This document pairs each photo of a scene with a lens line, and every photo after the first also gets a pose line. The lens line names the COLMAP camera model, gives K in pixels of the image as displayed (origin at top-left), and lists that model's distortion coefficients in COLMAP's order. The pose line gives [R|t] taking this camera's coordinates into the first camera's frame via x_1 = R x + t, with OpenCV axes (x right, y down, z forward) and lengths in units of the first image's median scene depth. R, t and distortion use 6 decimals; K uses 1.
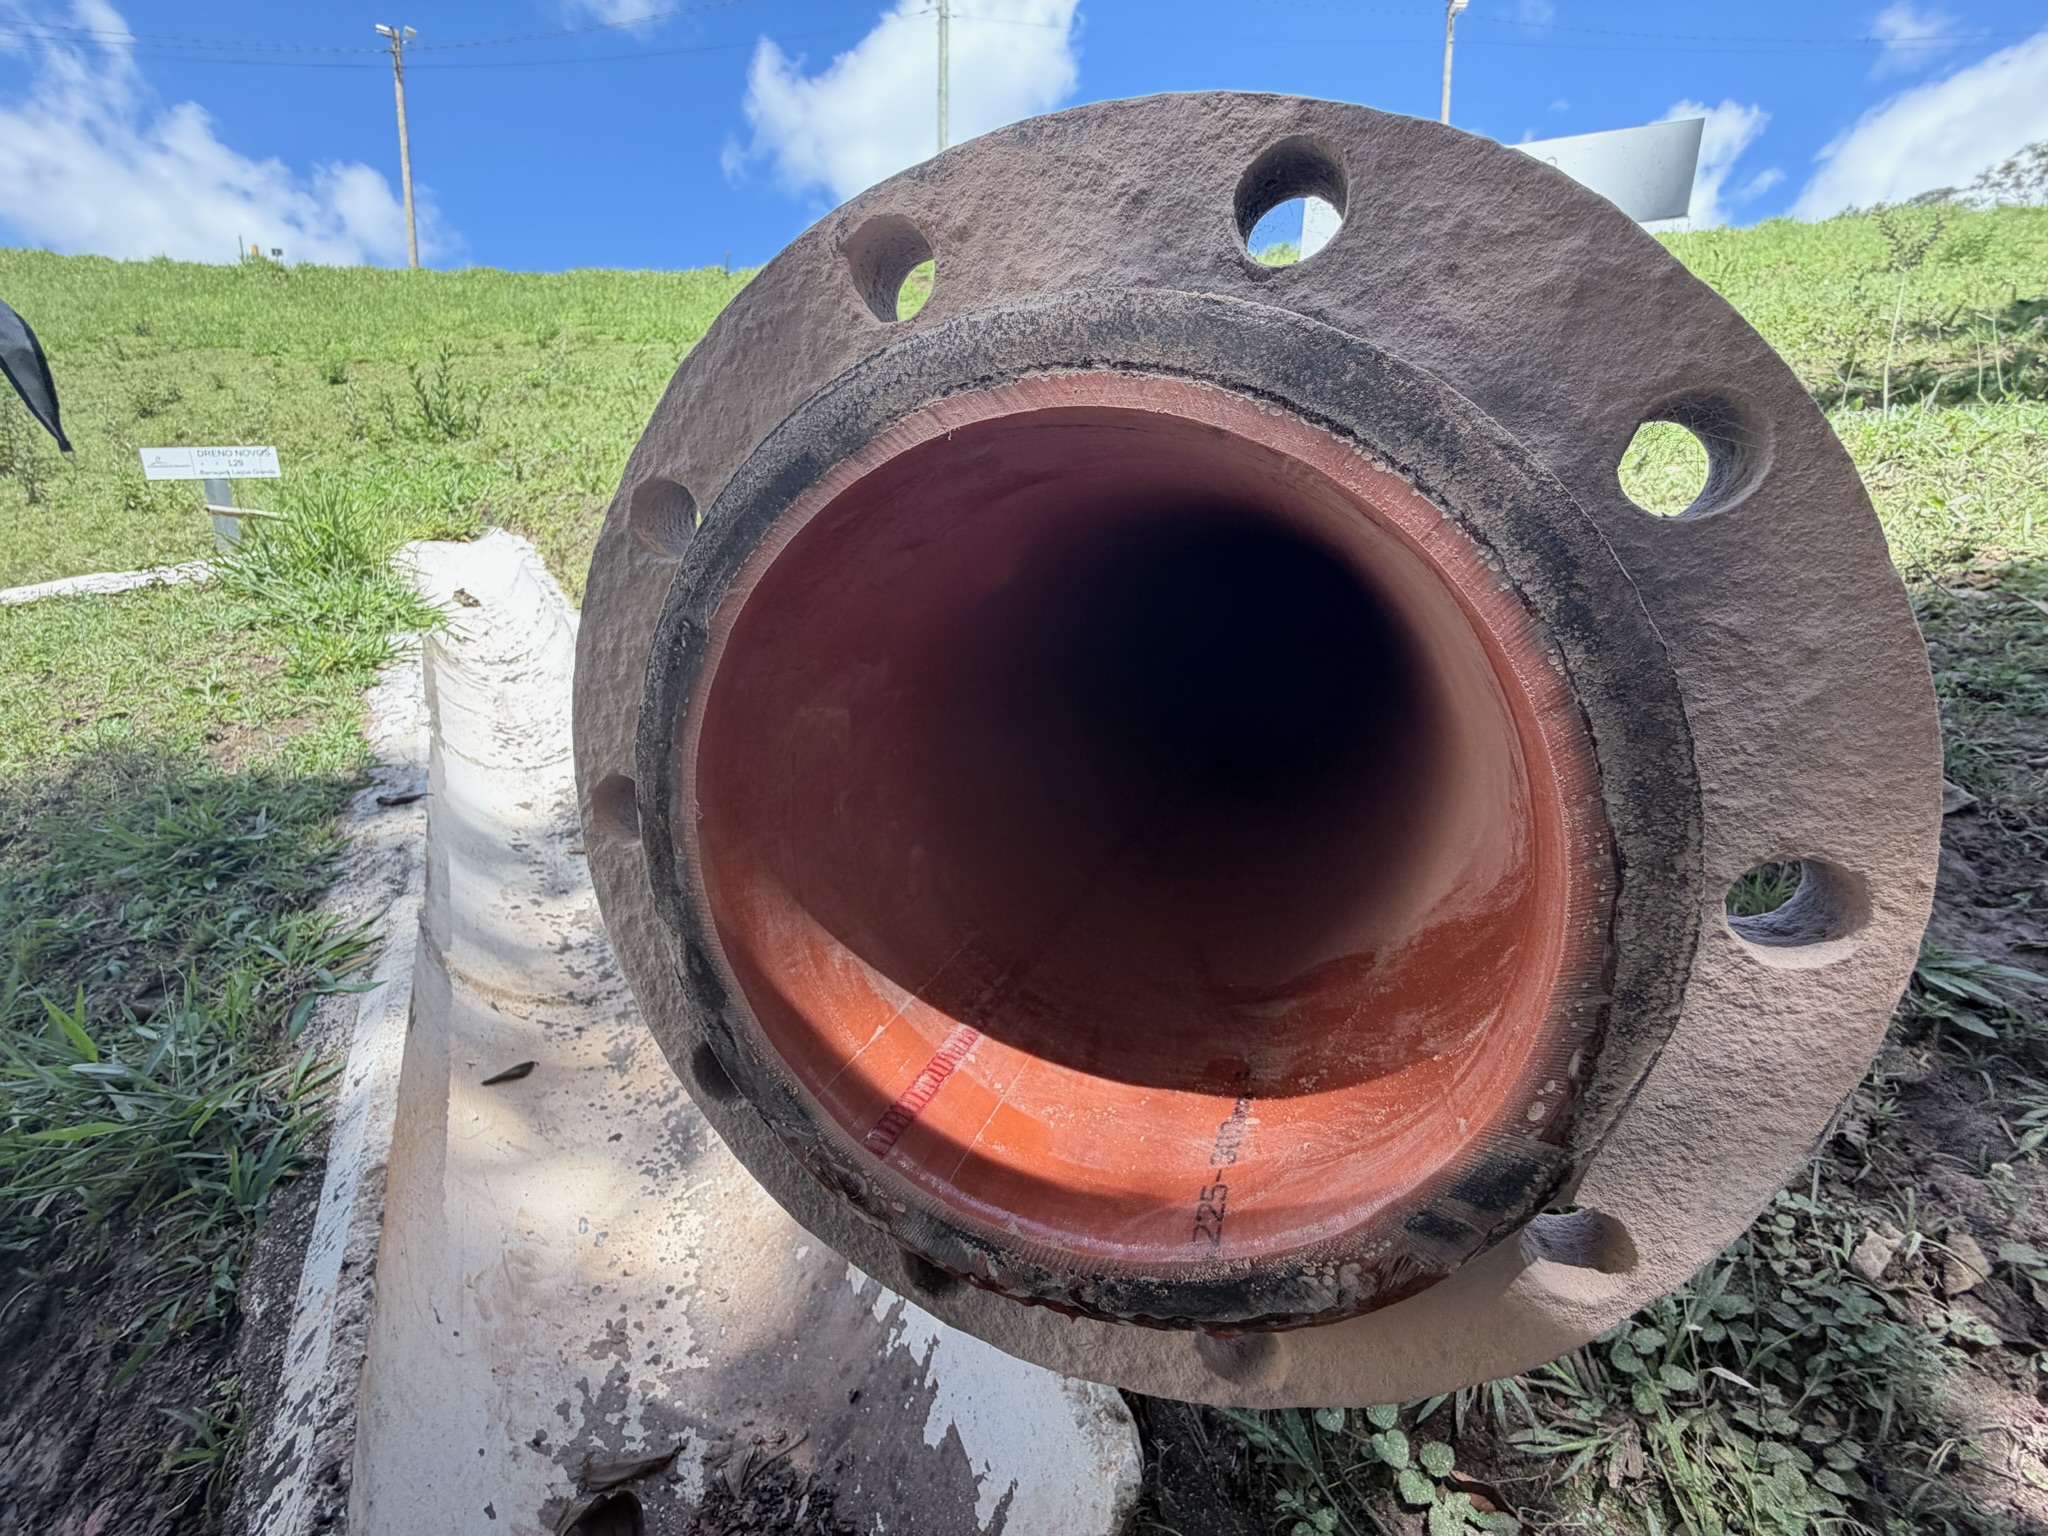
lens RADIAL K [[832.1, 0, 1031.9], [0, 832.1, 774.9], [0, 0, 1]] dist [-0.012536, 0.000090]
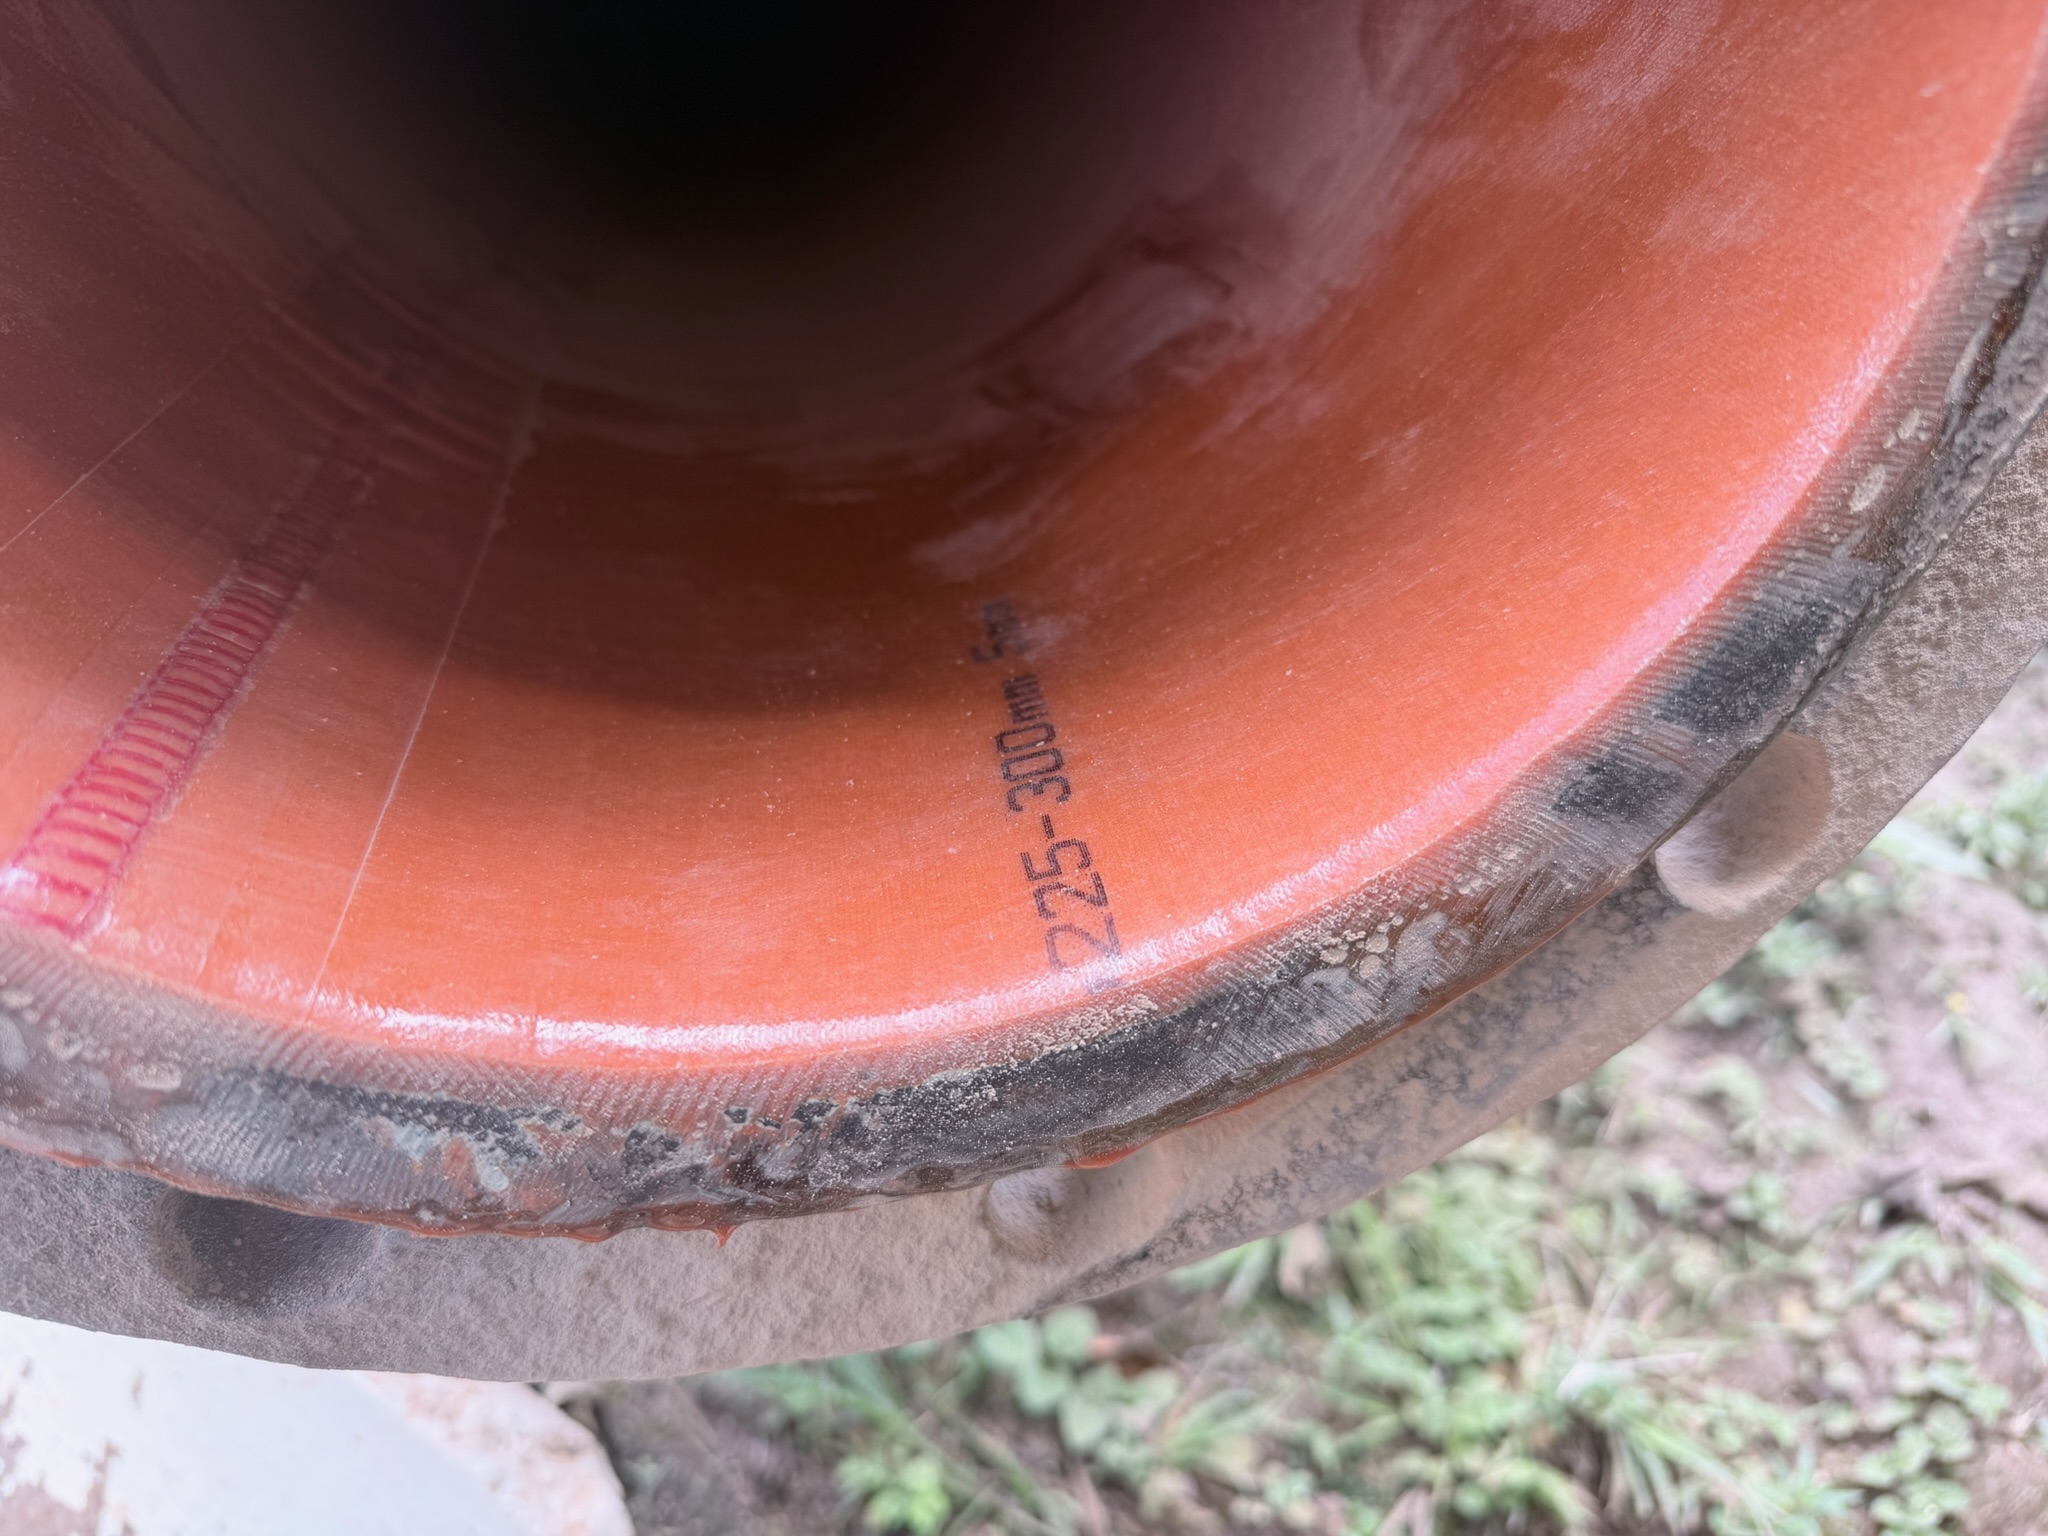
lens RADIAL K [[1502.9, 0, 1021.6], [0, 1502.9, 767.8], [0, 0, 1]] dist [-0.006268, -0.014335]
pose [[0.844800, -0.120728, 0.521285, -0.171535], [-0.022834, 0.965193, 0.260541, 0.266050], [-0.534595, -0.232008, 0.812638, 0.413290]]
